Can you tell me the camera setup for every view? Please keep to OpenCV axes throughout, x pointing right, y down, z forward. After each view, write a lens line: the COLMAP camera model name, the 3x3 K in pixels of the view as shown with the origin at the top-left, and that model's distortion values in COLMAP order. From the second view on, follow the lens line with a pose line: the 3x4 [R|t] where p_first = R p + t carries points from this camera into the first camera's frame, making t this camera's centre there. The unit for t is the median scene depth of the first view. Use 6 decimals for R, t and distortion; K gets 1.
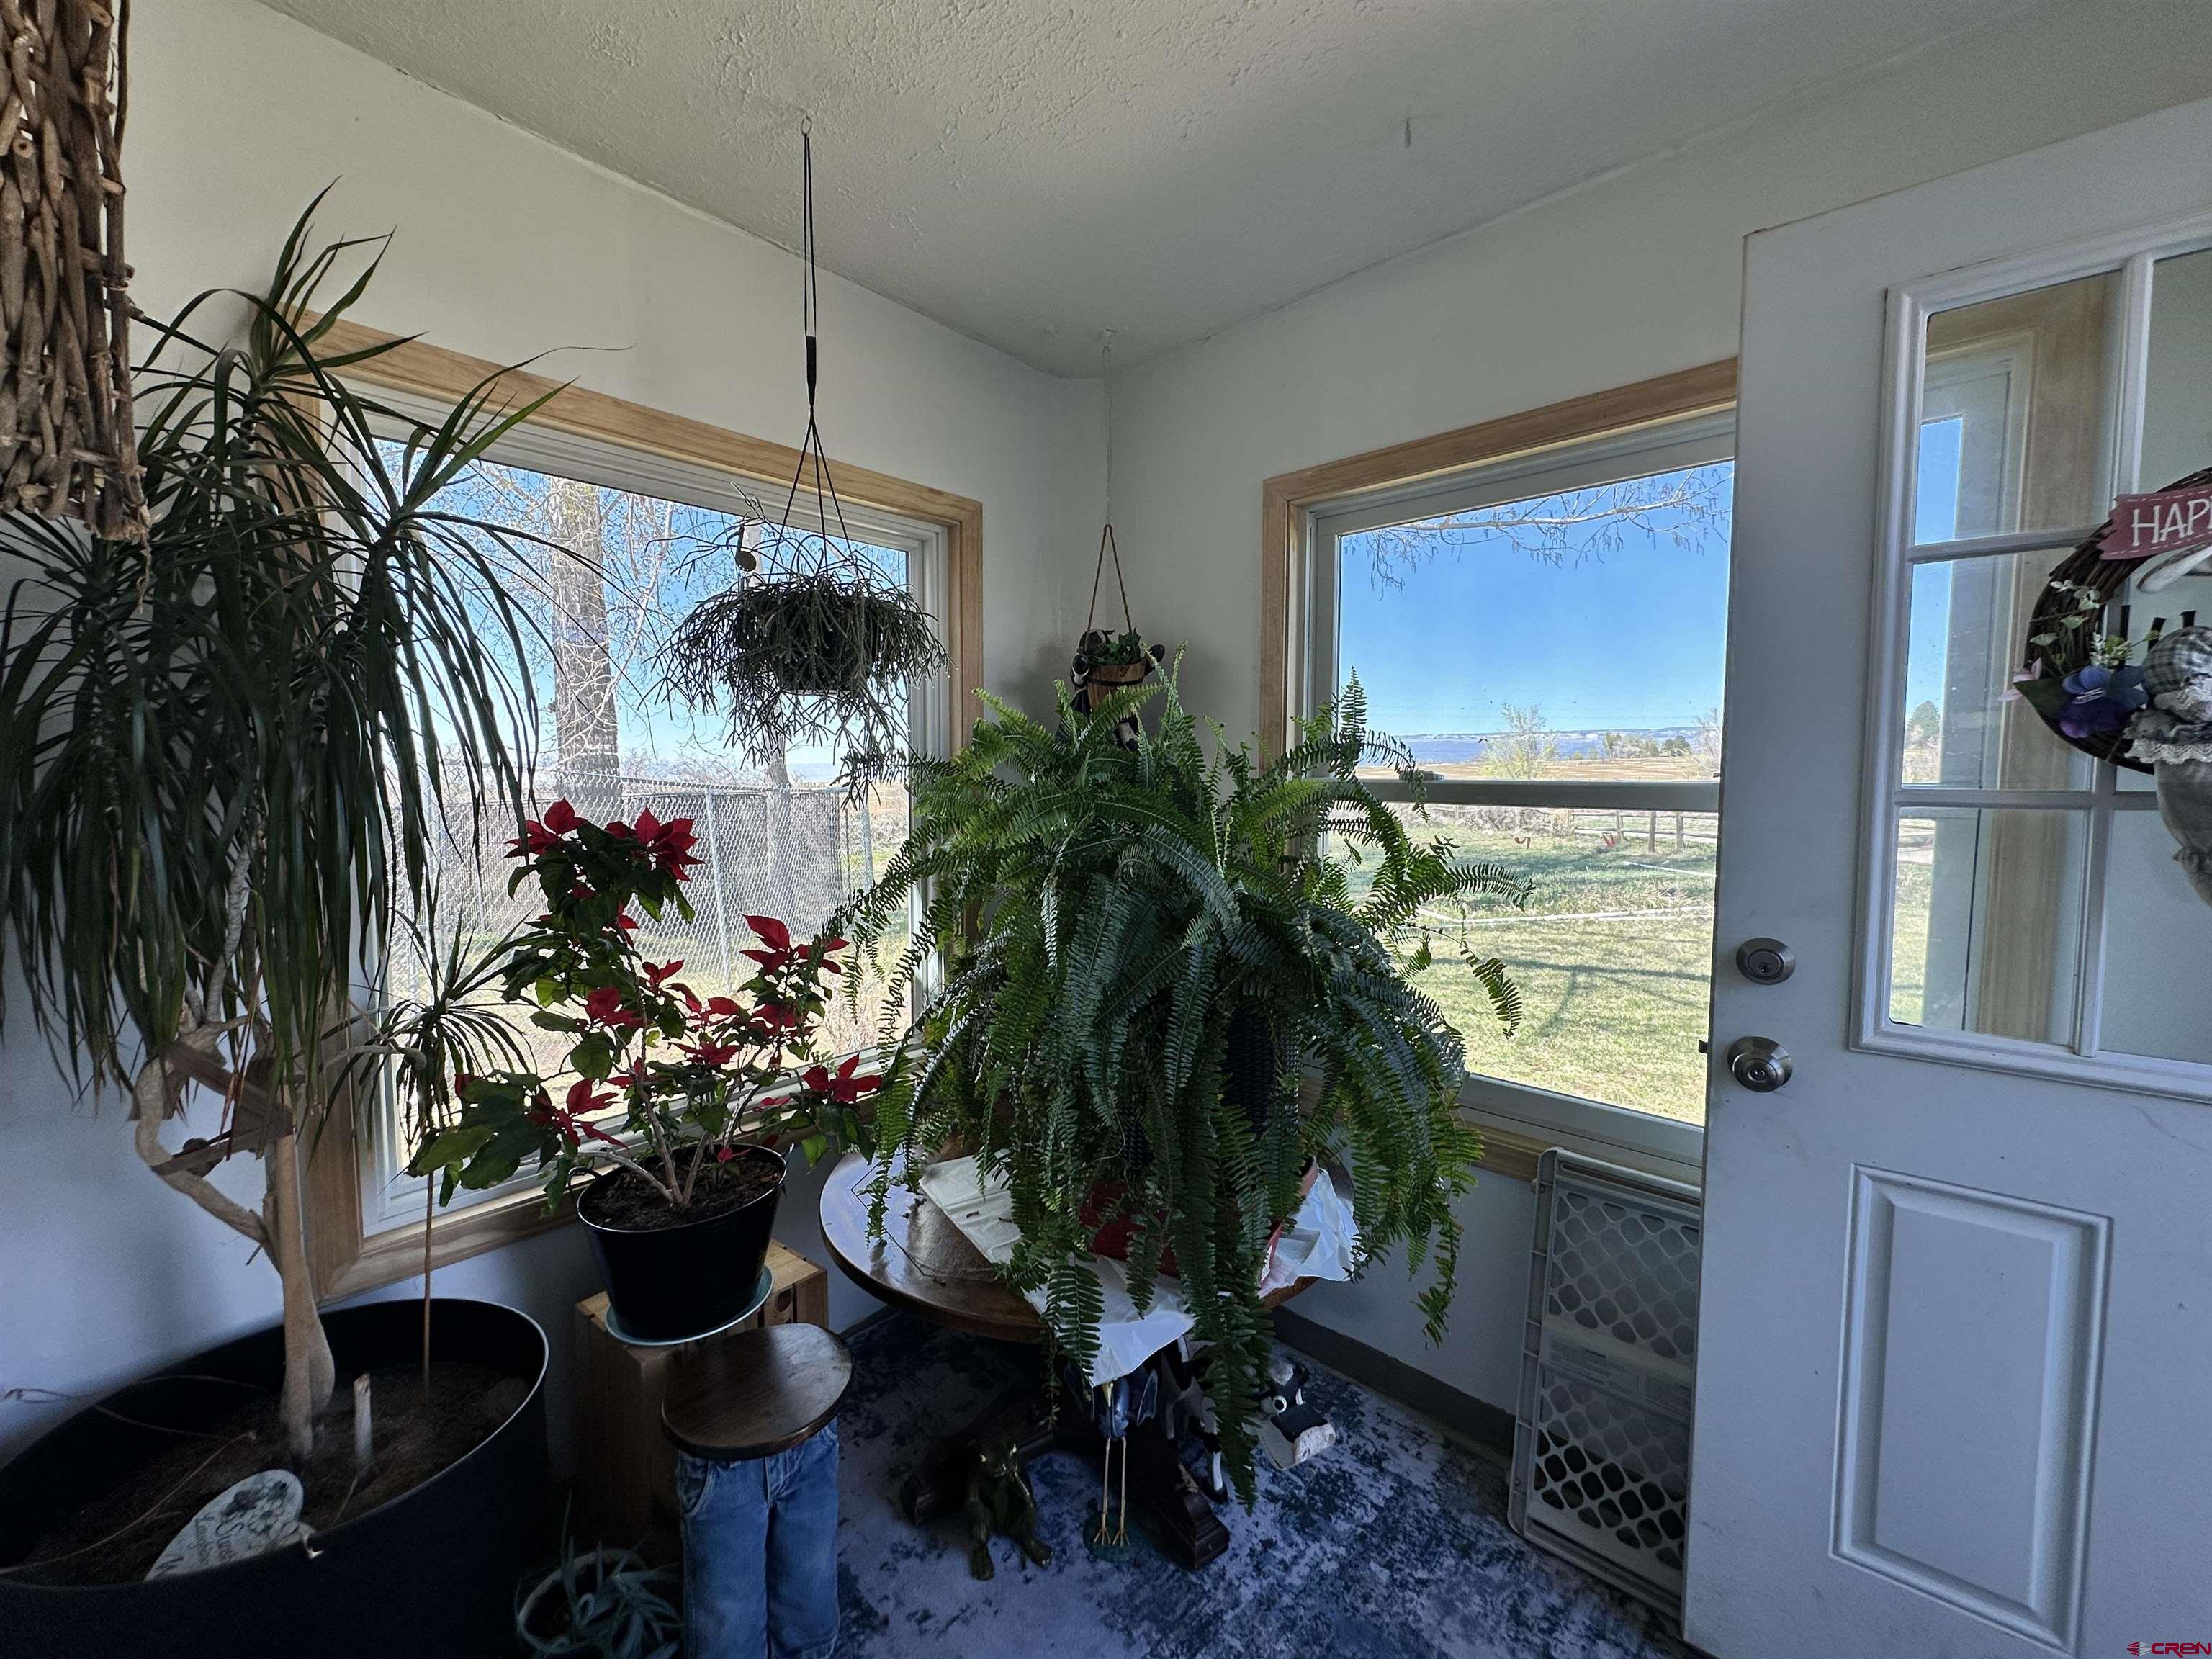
lens RADIAL K [[879.7, 0, 1111.6], [0, 879.7, 824.4], [0, 0, 1]] dist [-0.002558, 0.000629]
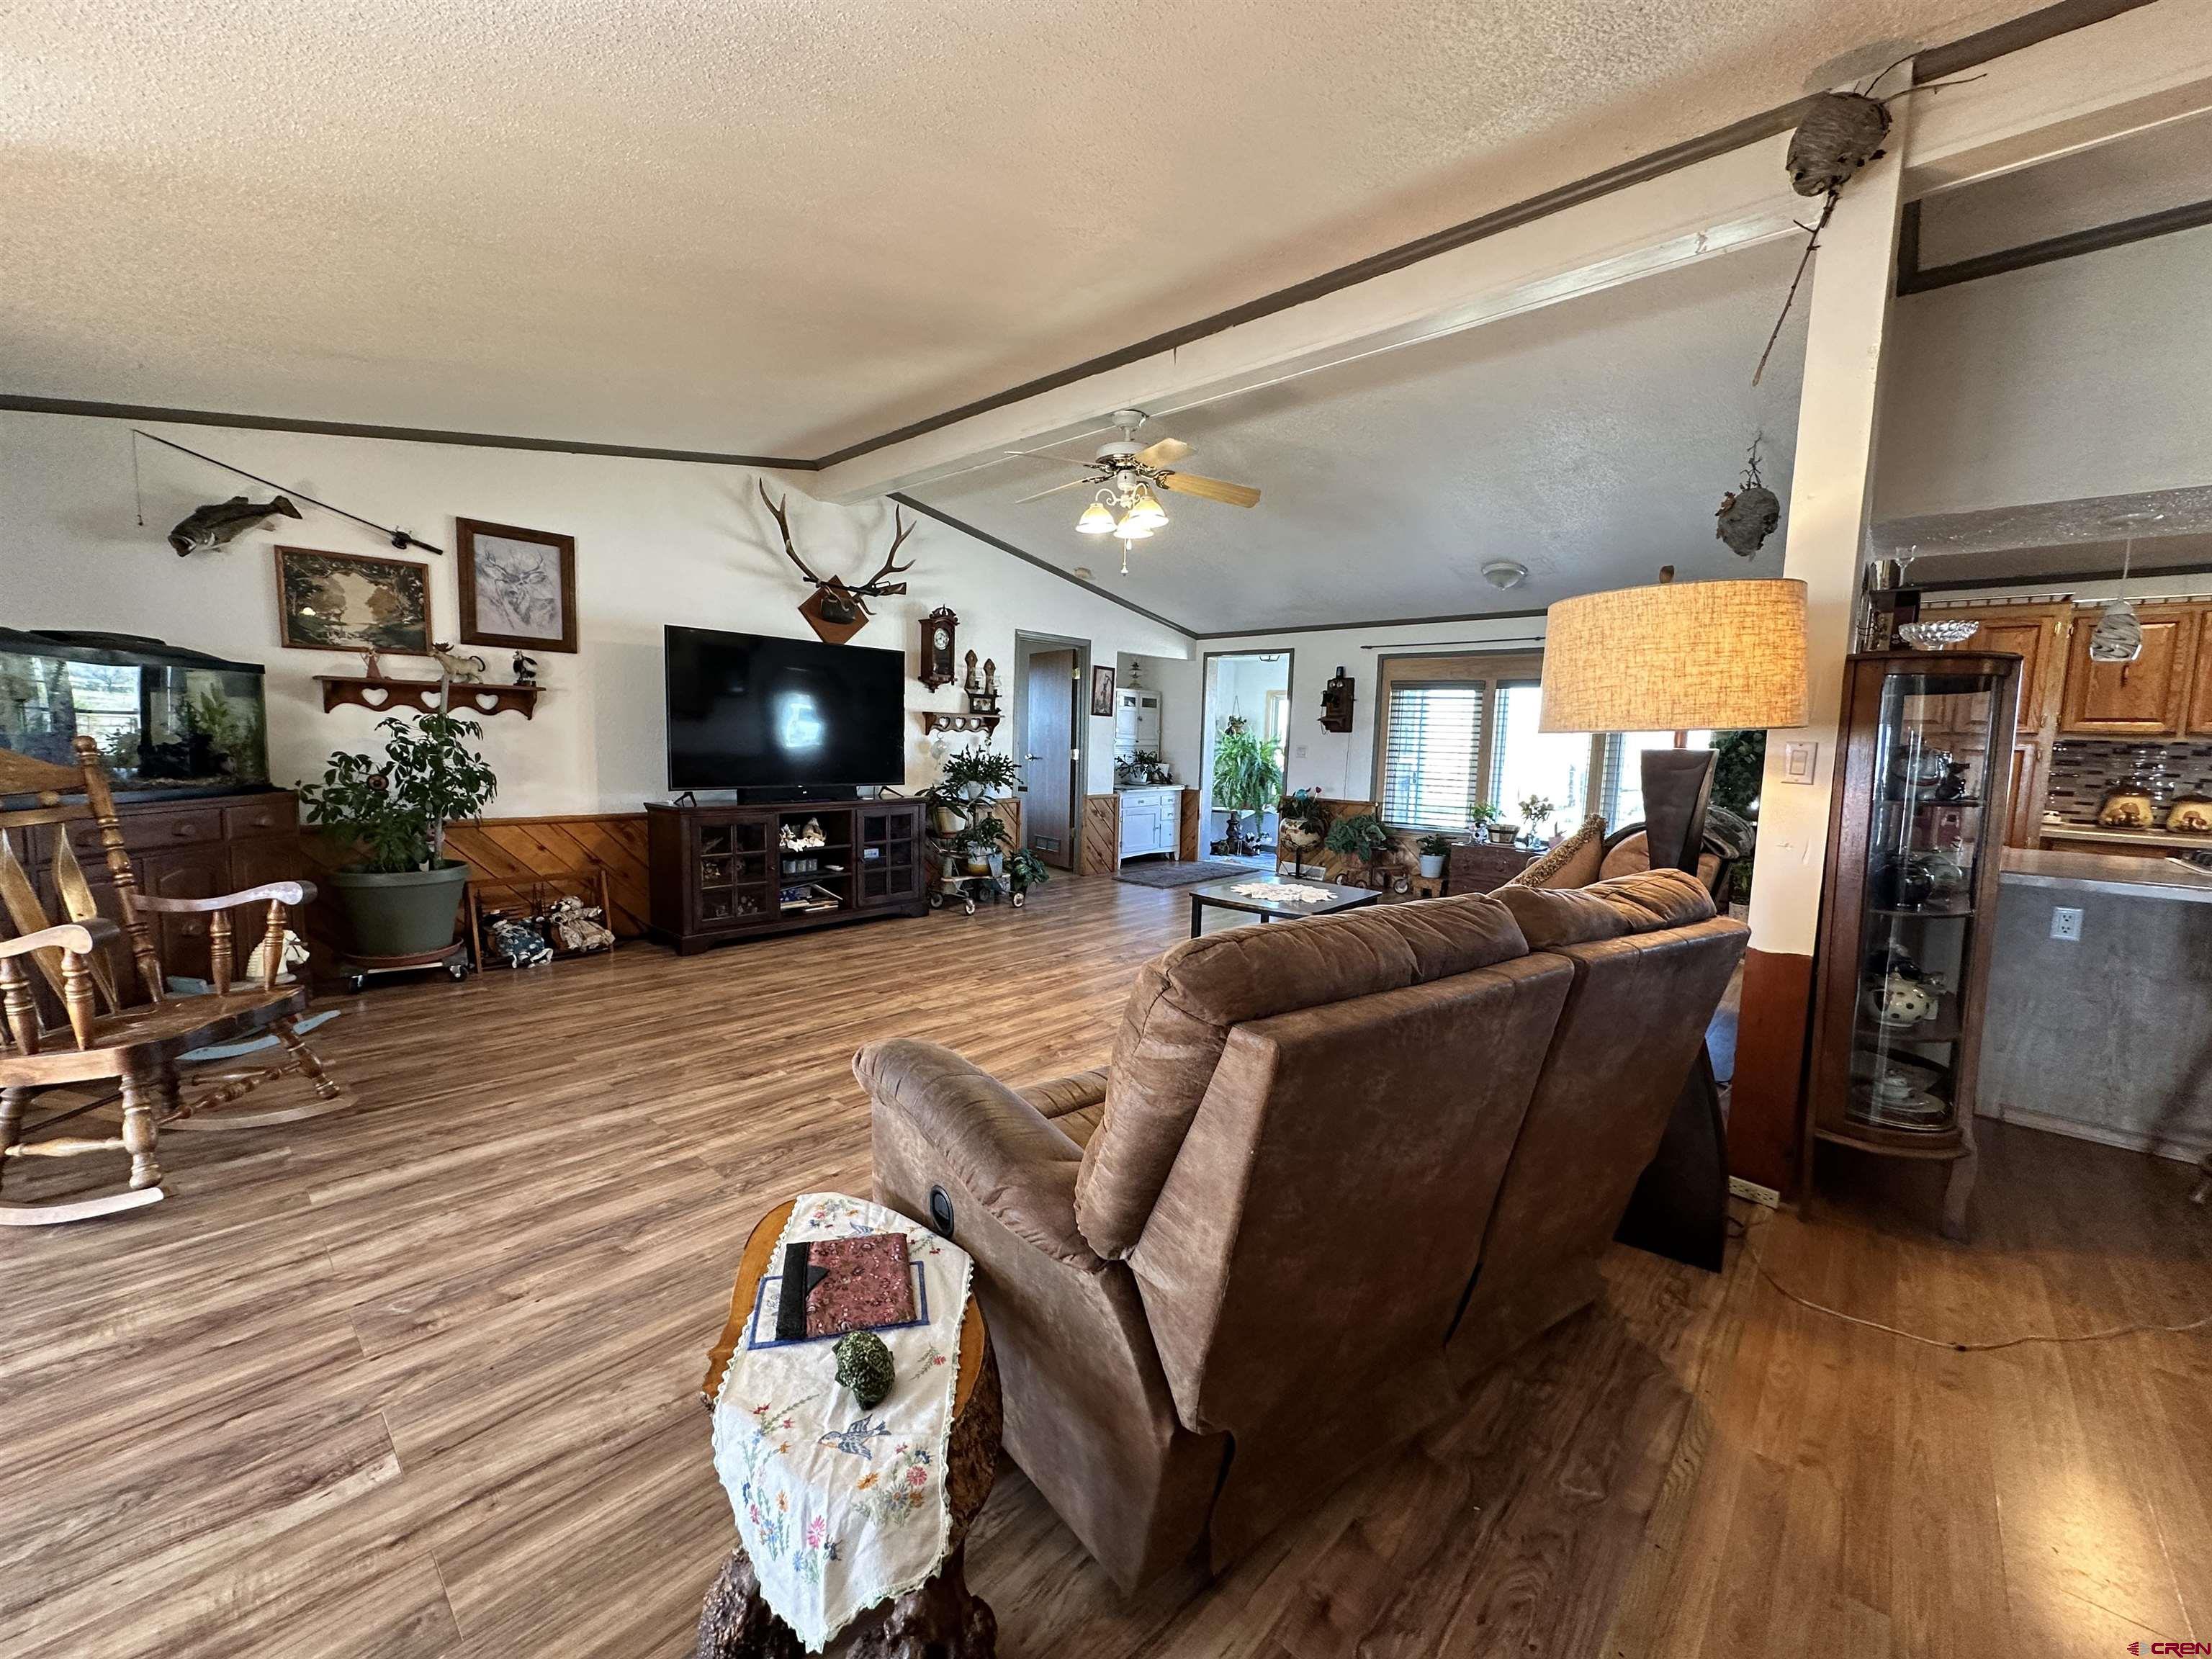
lens RADIAL K [[879.7, 0, 1104.1], [0, 879.7, 827.0], [0, 0, 1]] dist [-0.002558, 0.000629]
pose [[0.999738, 0.022408, -0.004672, -0.920713], [-0.022256, 0.999289, 0.030428, 0.359527], [0.005351, -0.030316, 0.999526, -5.234629]]
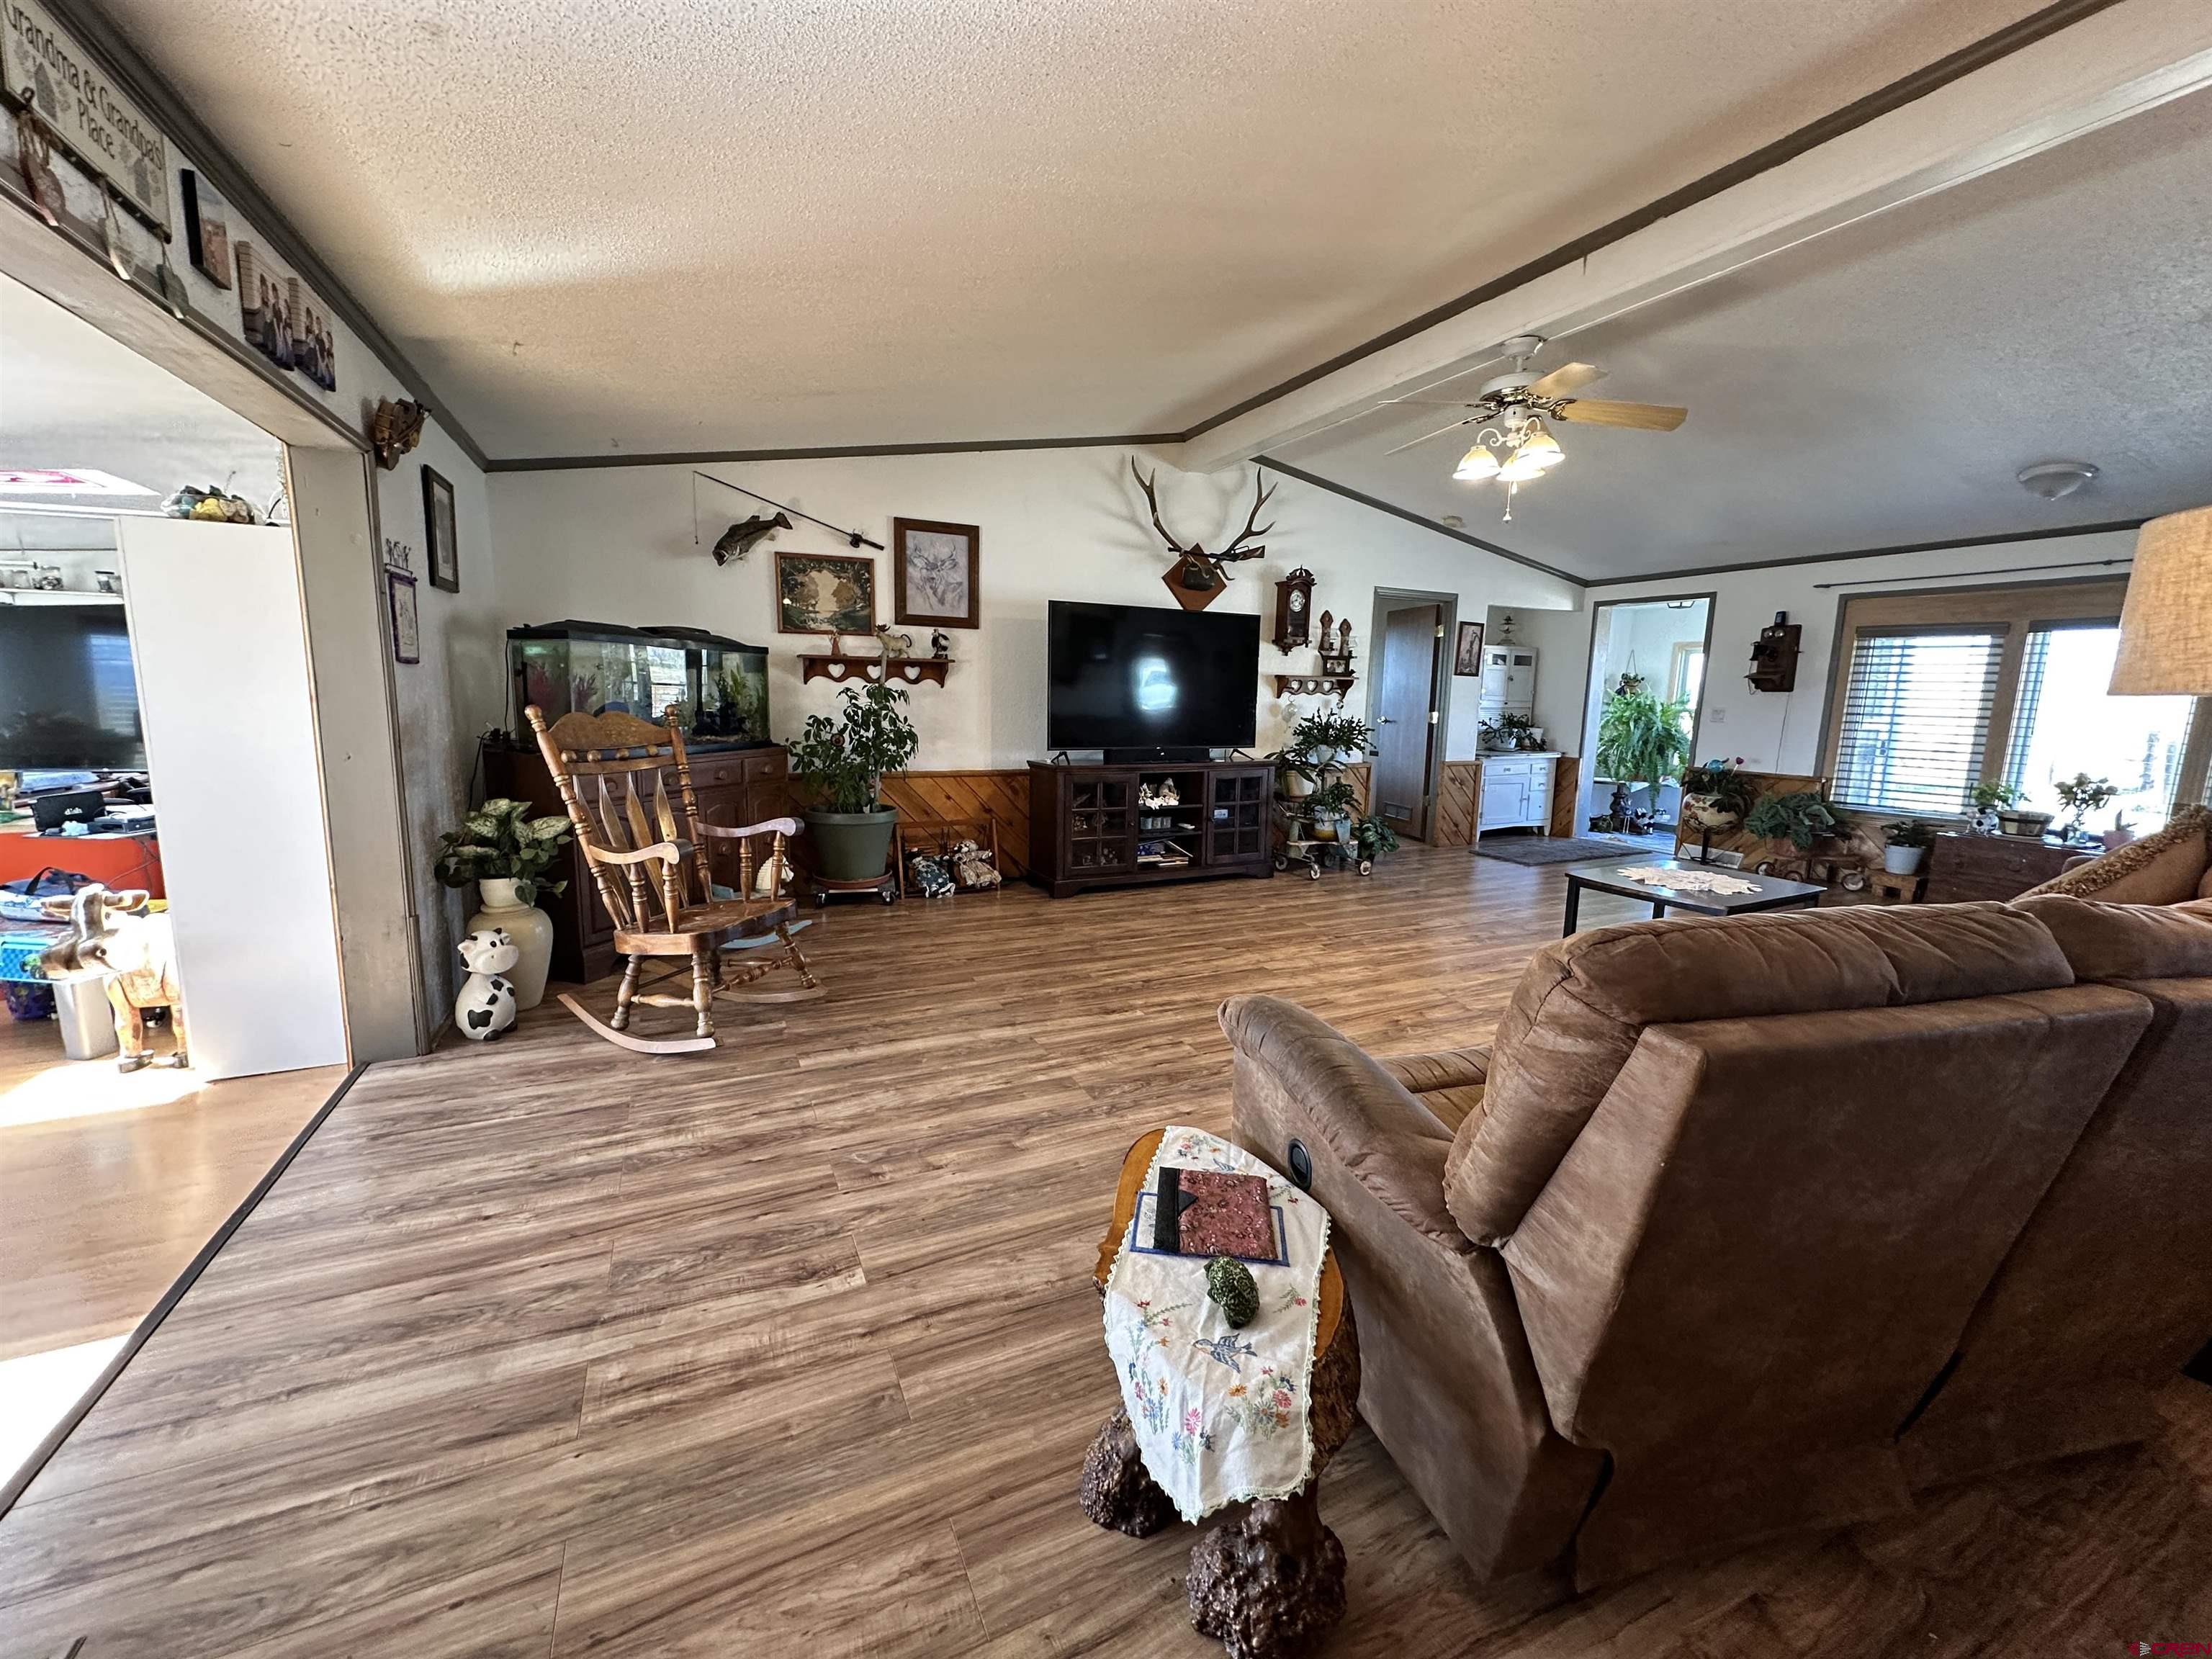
lens RADIAL K [[879.7, 0, 1102.4], [0, 879.7, 826.6], [0, 0, 1]] dist [-0.002558, 0.000629]
pose [[0.924667, 0.071248, -0.374053, -0.951724], [-0.041951, 0.995420, 0.085900, 0.353707], [0.378460, -0.063737, 0.923421, -5.269821]]
